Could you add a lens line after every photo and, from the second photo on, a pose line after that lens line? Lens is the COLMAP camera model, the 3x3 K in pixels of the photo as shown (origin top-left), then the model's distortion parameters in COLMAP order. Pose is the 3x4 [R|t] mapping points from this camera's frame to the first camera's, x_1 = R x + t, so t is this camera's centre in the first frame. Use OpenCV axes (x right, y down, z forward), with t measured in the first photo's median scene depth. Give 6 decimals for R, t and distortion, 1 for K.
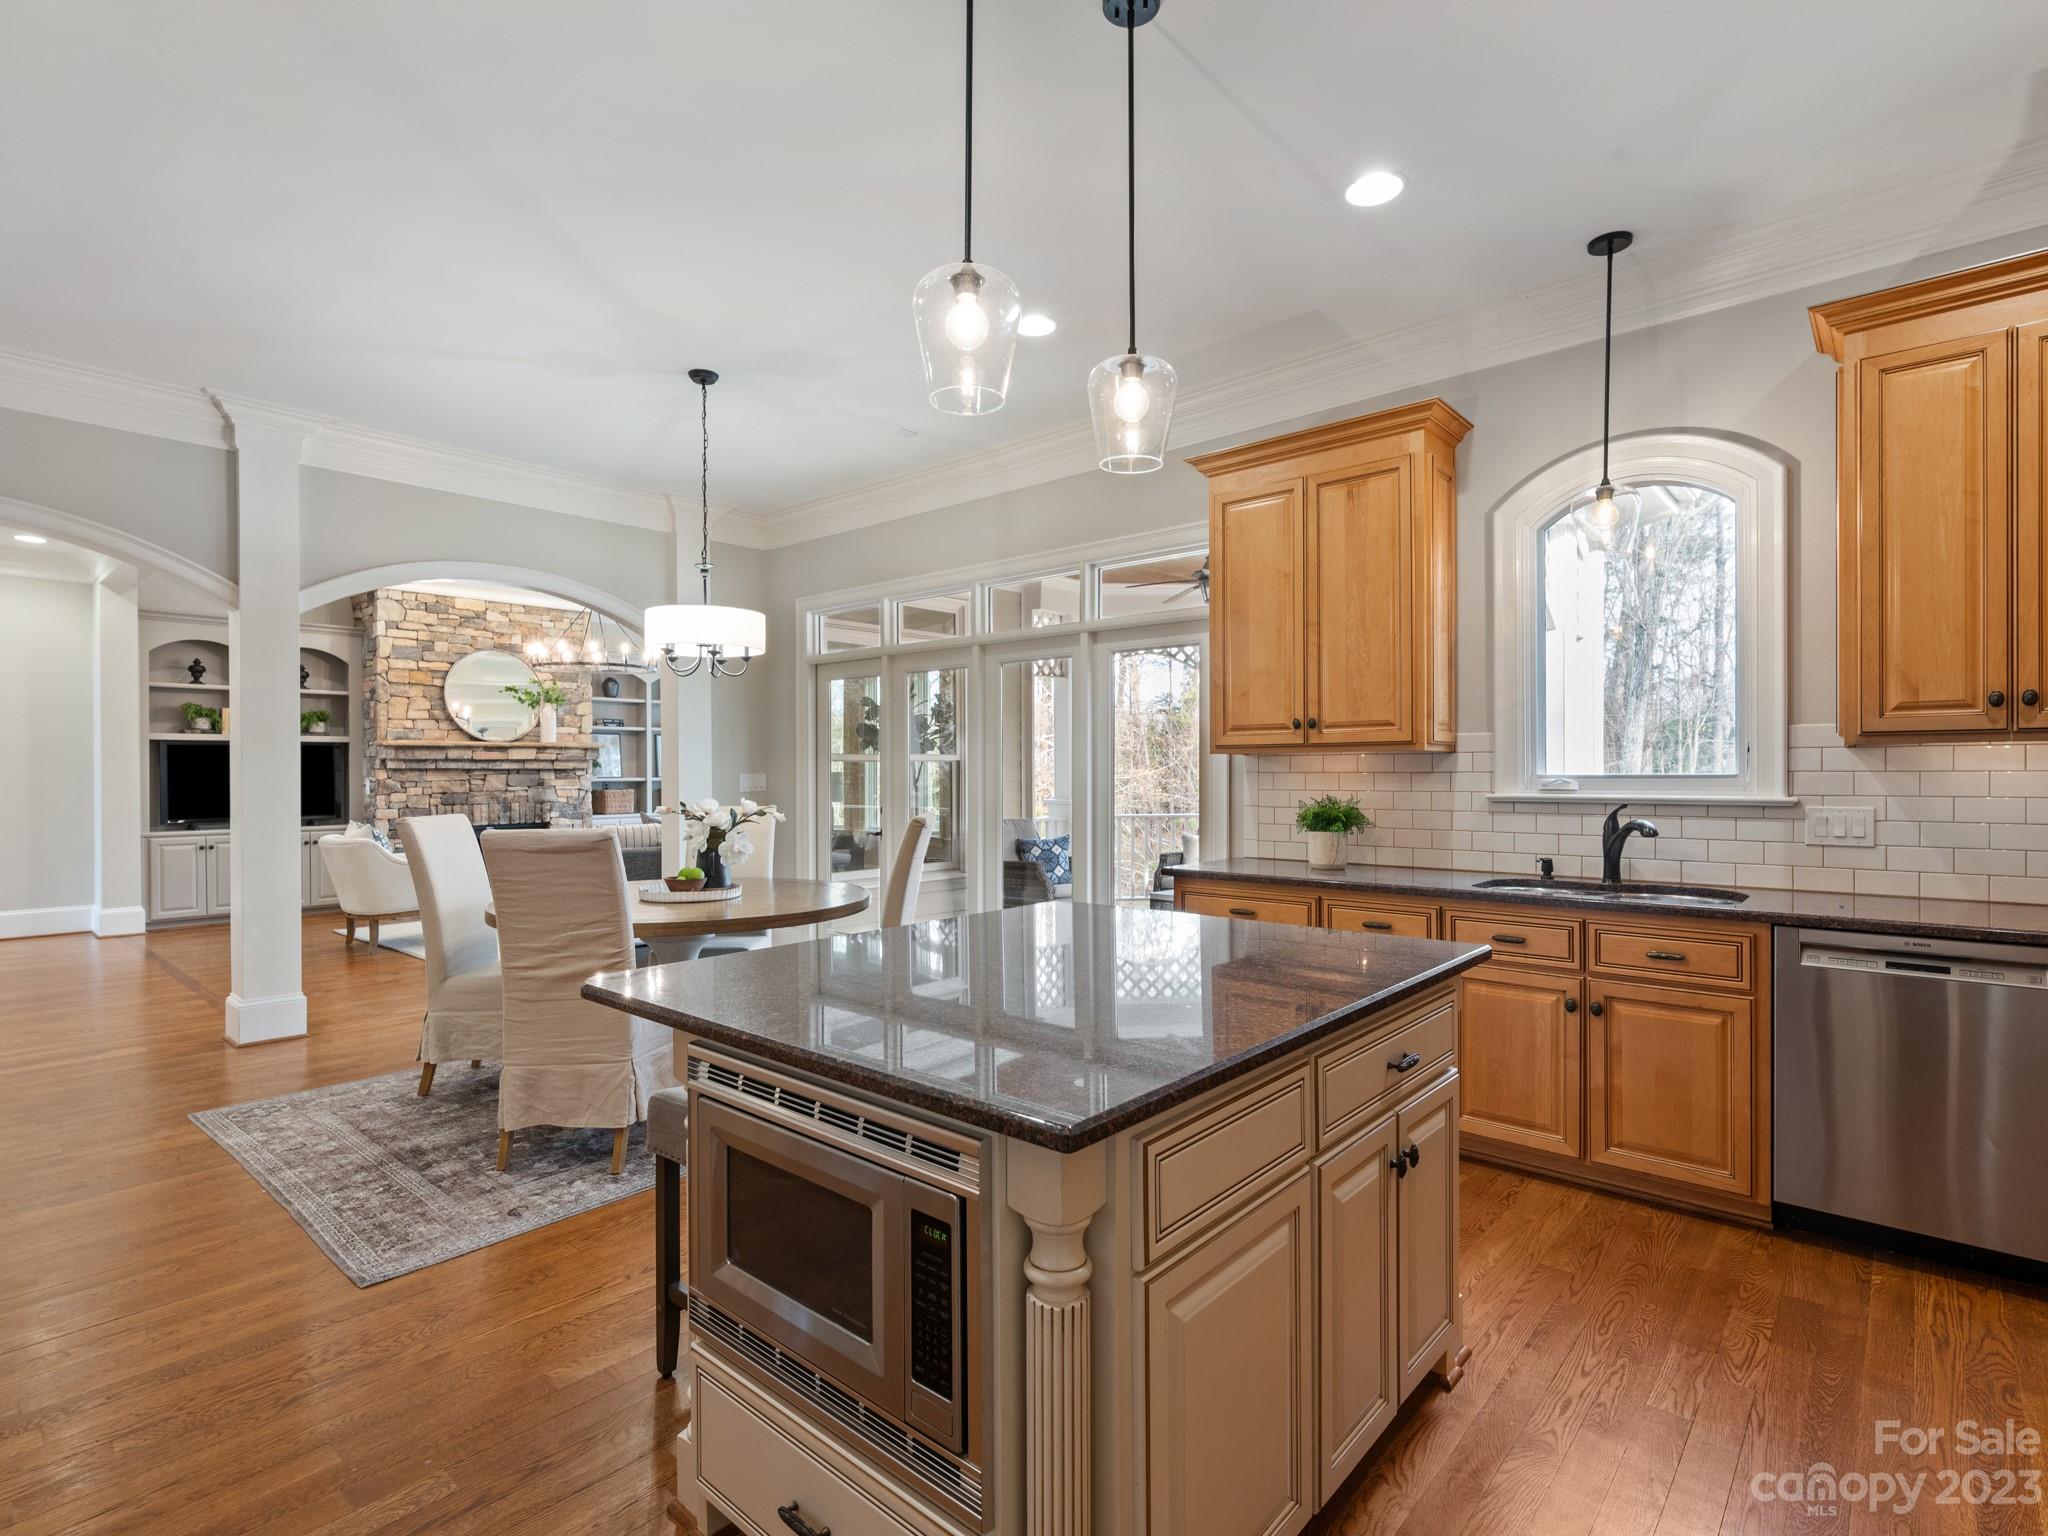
lens RADIAL K [[1006.8, 0, 1023.9], [0, 1006.8, 772.9], [0, 0, 1]] dist [0.002078, -0.000578]
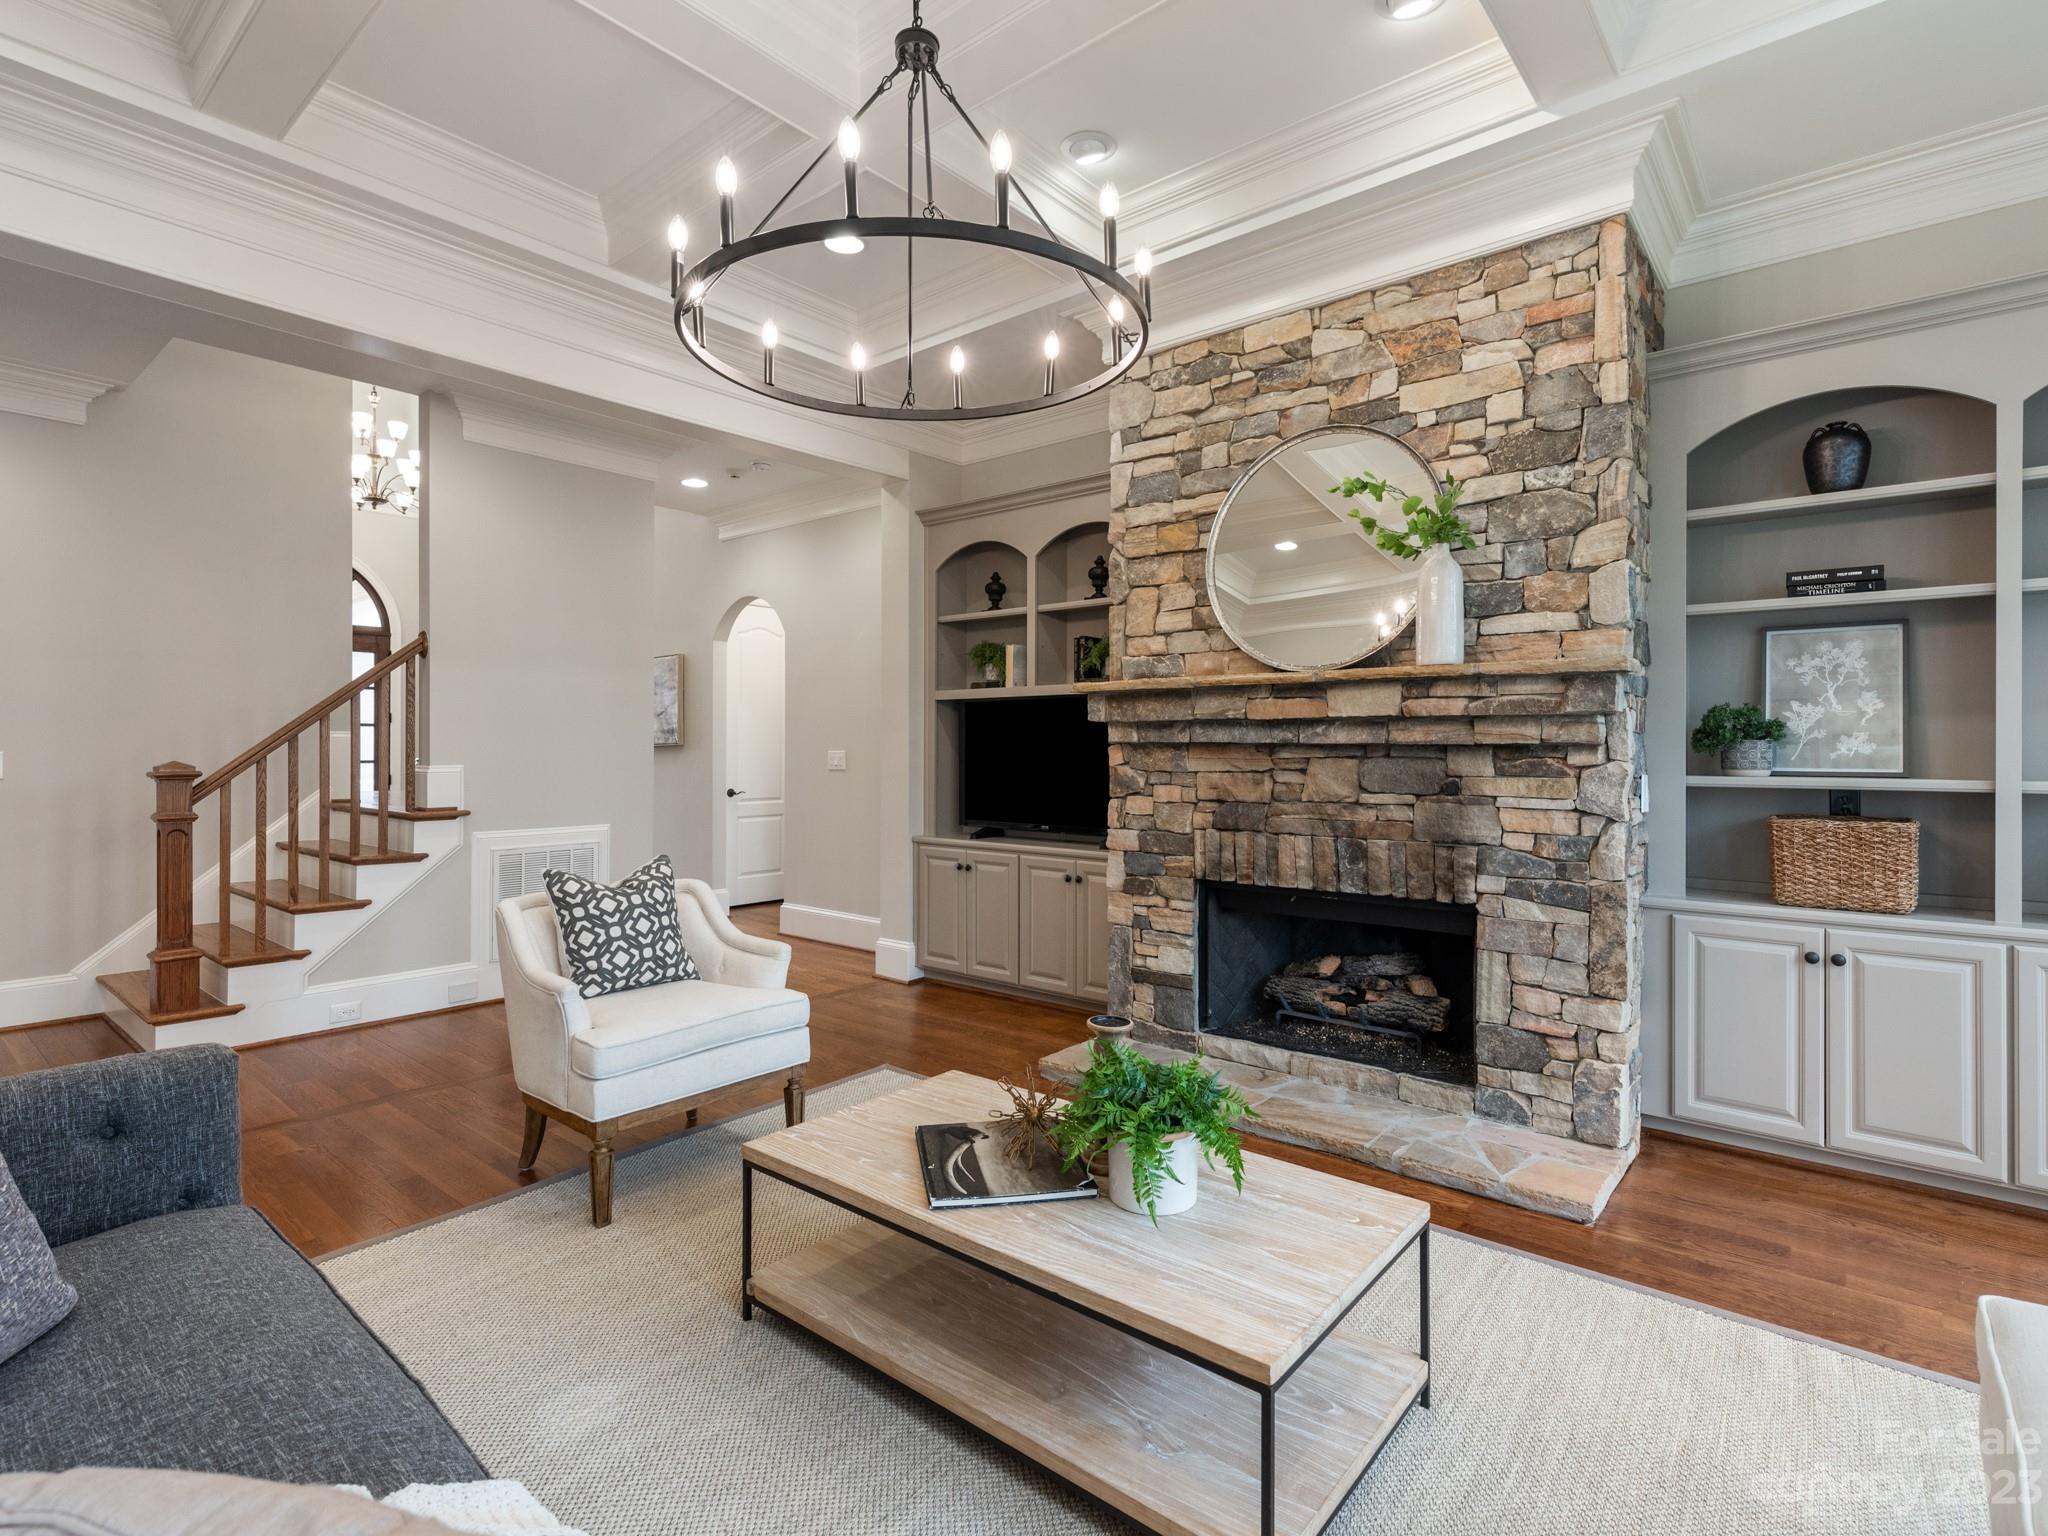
lens RADIAL K [[1006.8, 0, 1036.5], [0, 1006.8, 743.1], [0, 0, 1]] dist [0.002078, -0.000578]
pose [[0.032795, 0.001069, -0.999462, -0.159051], [-0.005481, 0.999985, 0.000889, -0.004245], [0.999447, 0.005449, 0.032801, 0.923866]]
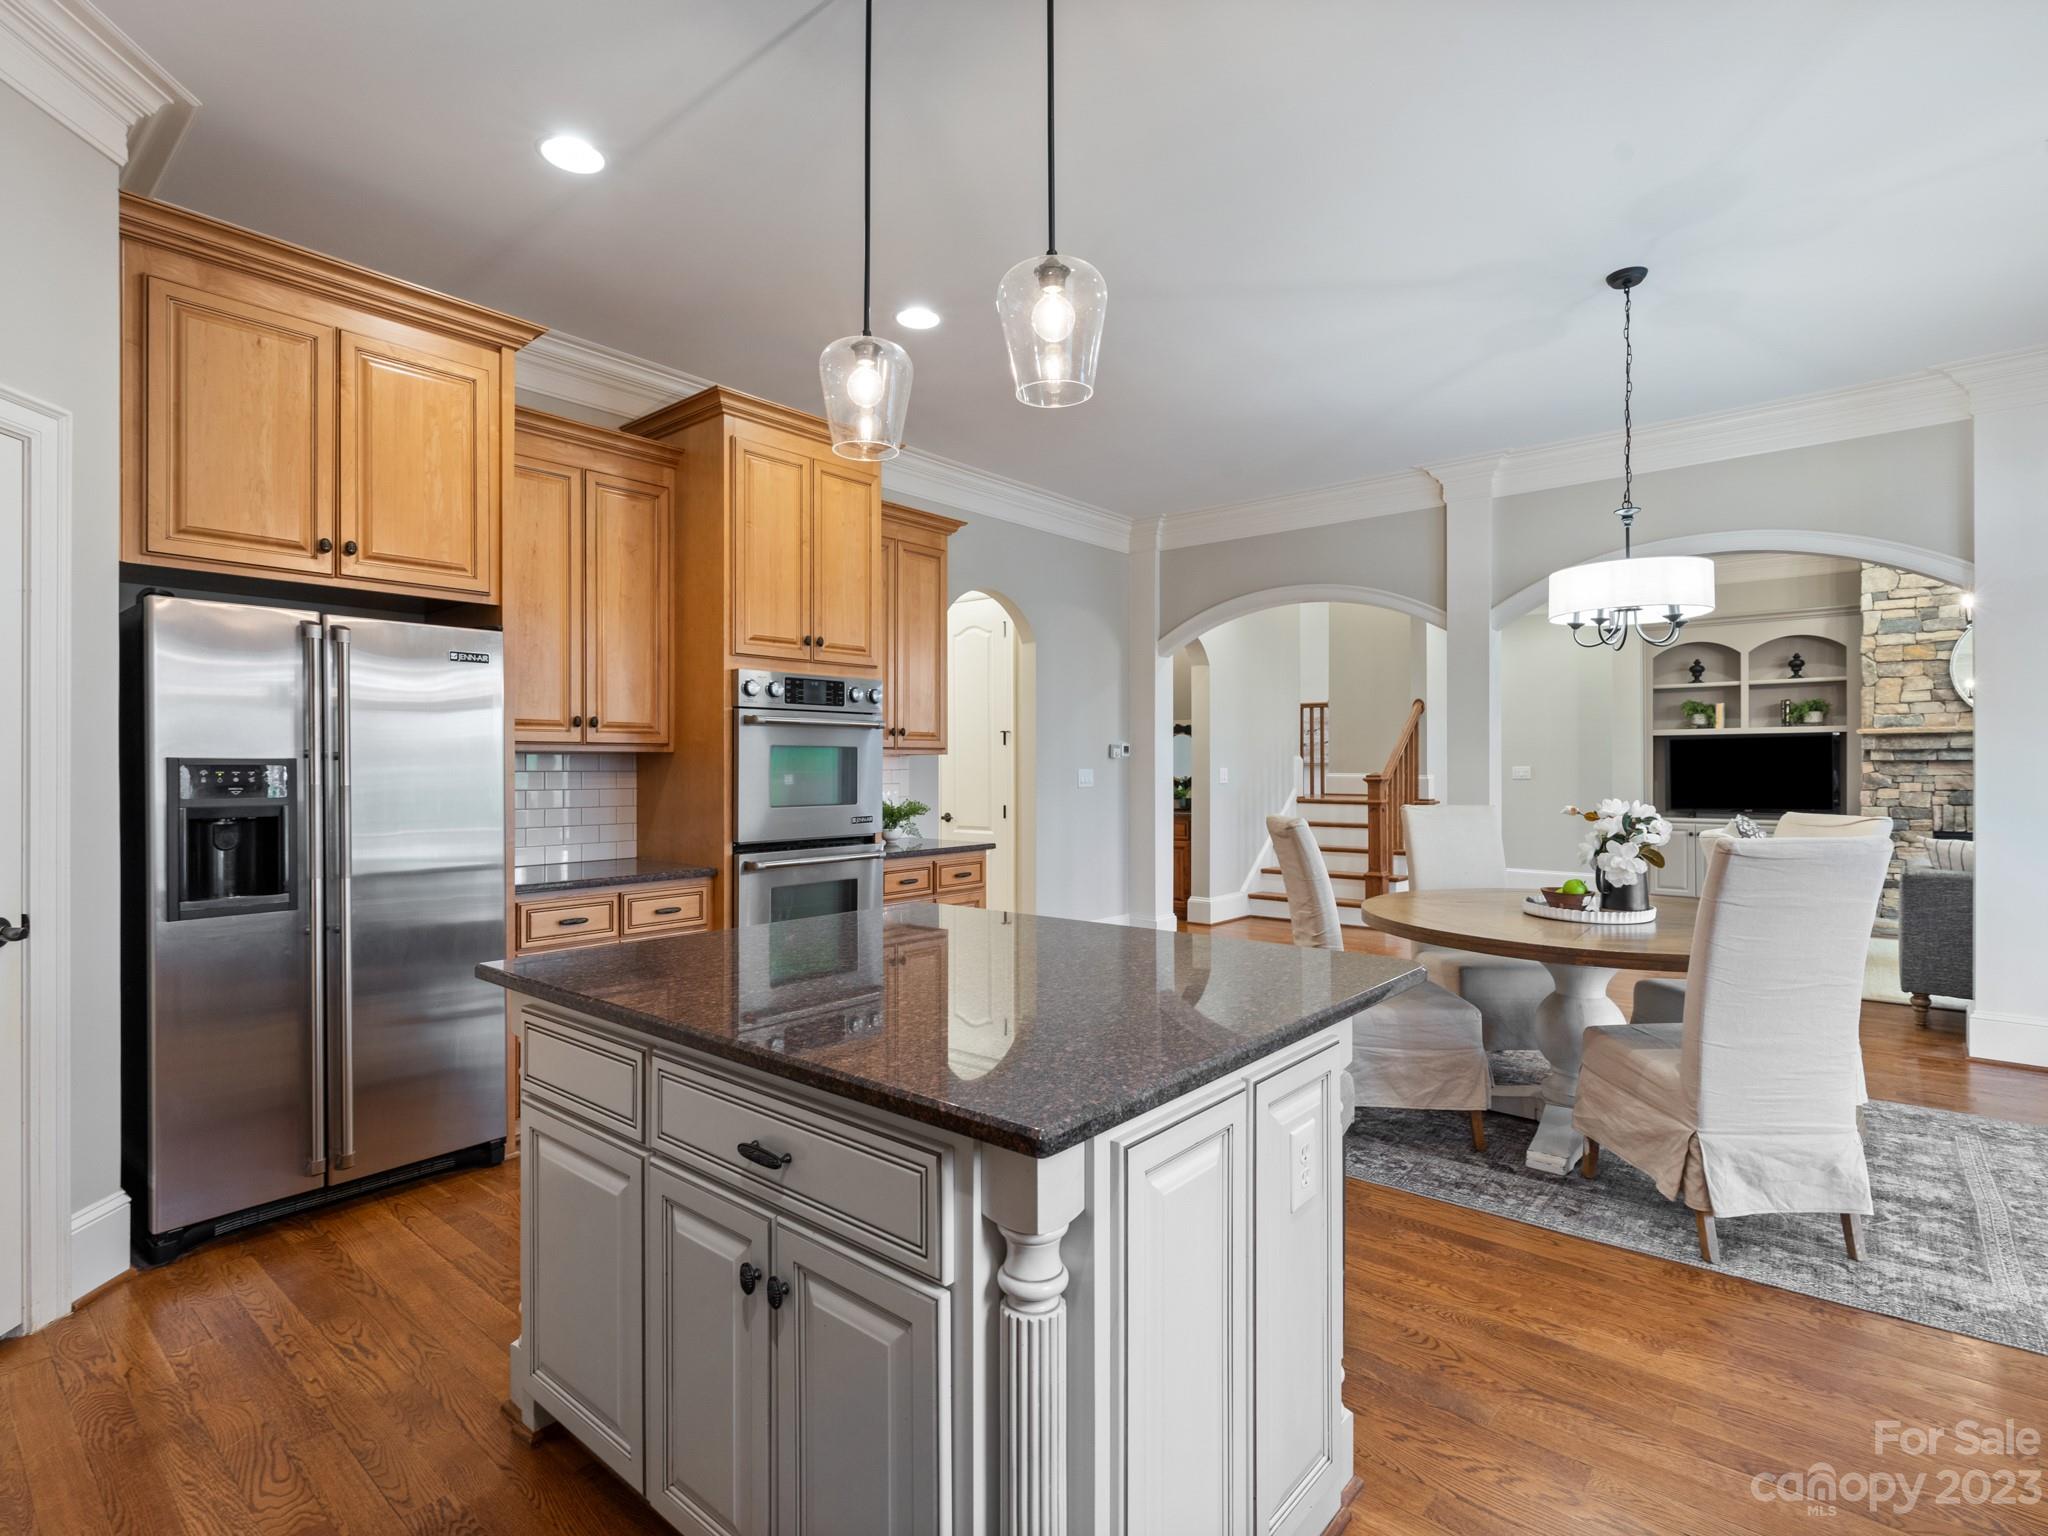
lens RADIAL K [[1006.8, 0, 1030.3], [0, 1006.8, 765.1], [0, 0, 1]] dist [0.002078, -0.000578]
pose [[0.015867, 0.002327, -0.999871, 0.232200], [-0.001661, 0.999996, 0.002300, -0.000980], [0.999873, 0.001624, 0.015871, 0.243754]]
